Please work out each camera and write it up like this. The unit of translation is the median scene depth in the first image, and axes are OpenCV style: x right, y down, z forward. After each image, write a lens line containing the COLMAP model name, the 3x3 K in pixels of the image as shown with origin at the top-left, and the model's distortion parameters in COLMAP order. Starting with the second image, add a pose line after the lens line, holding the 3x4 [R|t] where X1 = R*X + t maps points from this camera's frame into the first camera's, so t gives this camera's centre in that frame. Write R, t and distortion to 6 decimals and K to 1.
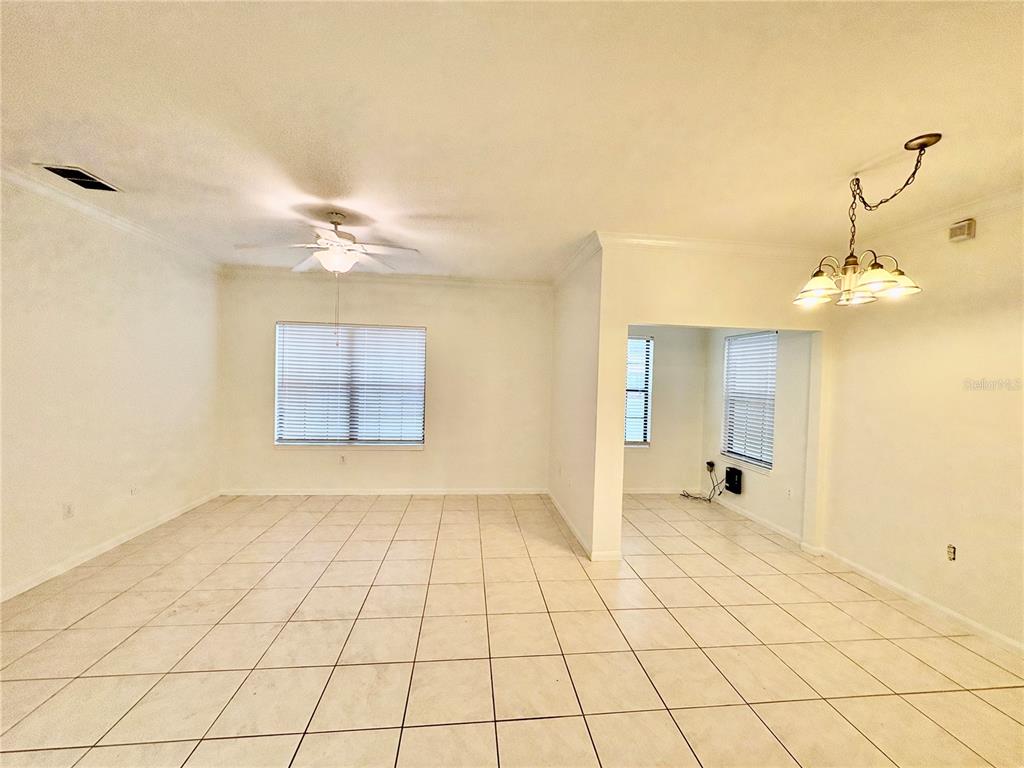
lens RADIAL K [[410.4, 0, 512.4], [0, 410.4, 379.8], [0, 0, 1]] dist [0.007411, 0.000226]
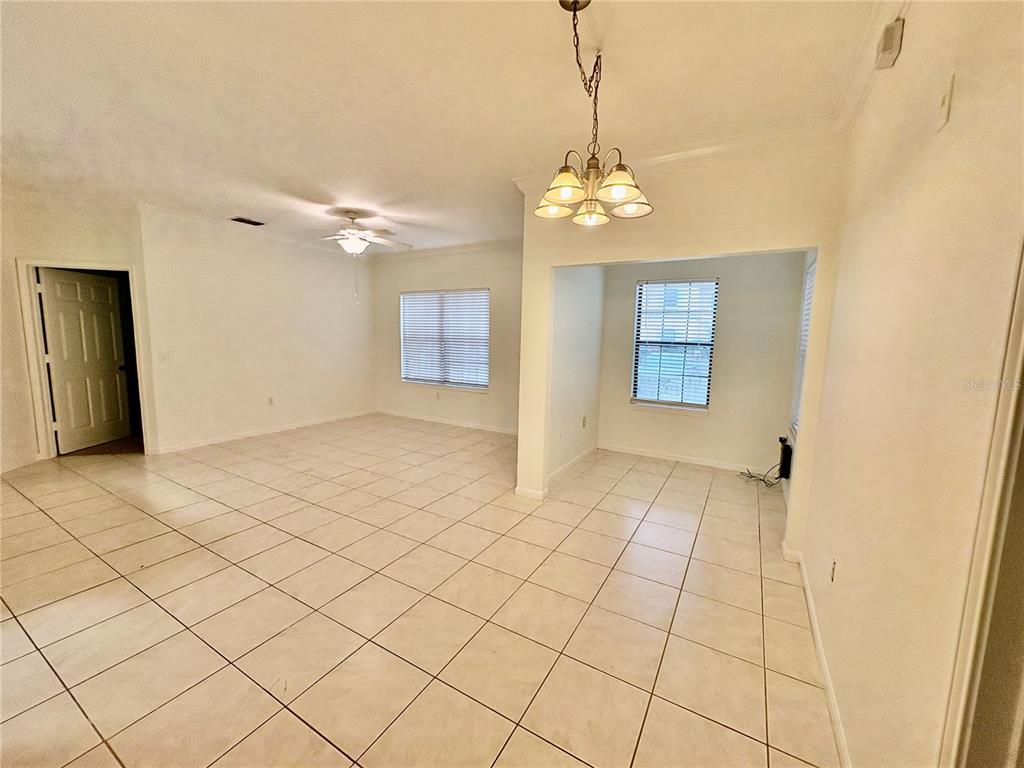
lens RADIAL K [[410.4, 0, 513.8], [0, 410.4, 384.7], [0, 0, 1]] dist [0.007411, 0.000226]
pose [[0.797638, 0.060006, -0.600144, 0.574777], [-0.002434, 0.995351, 0.096286, 0.032200], [0.603132, -0.075341, 0.794076, 0.107475]]
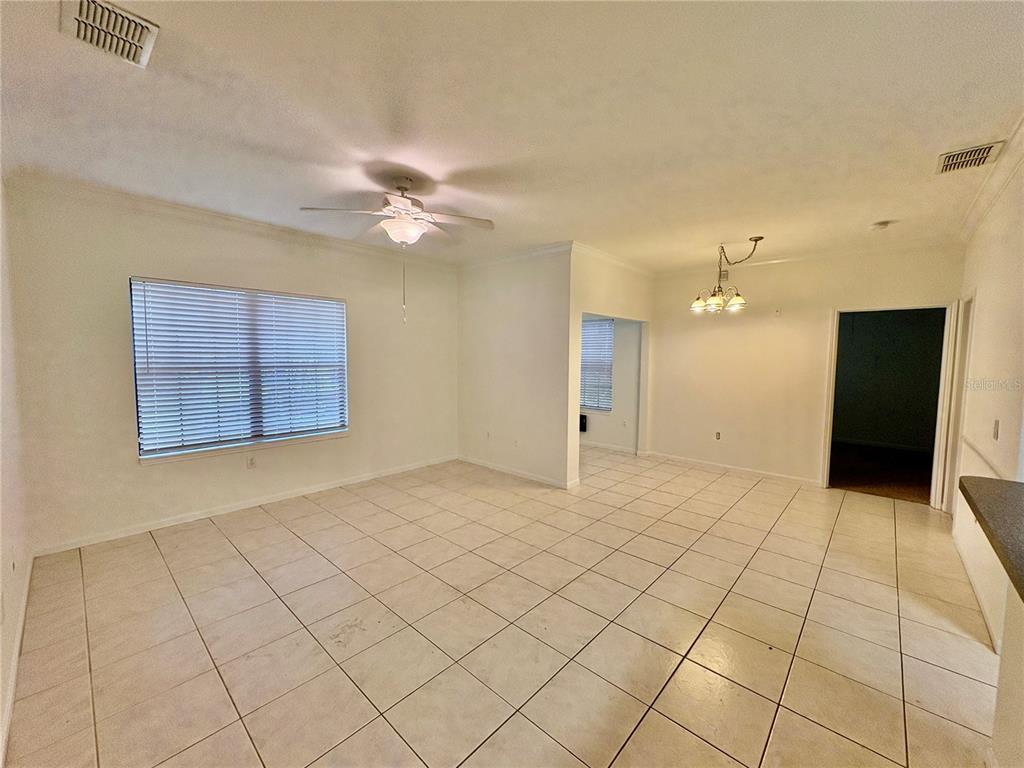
lens RADIAL K [[410.4, 0, 510.8], [0, 410.4, 383.6], [0, 0, 1]] dist [0.007411, 0.000226]
pose [[0.748888, -0.068238, 0.659174, -0.558430], [0.020144, 0.996569, 0.080280, -0.010994], [-0.662390, -0.046843, 0.747693, 0.088558]]
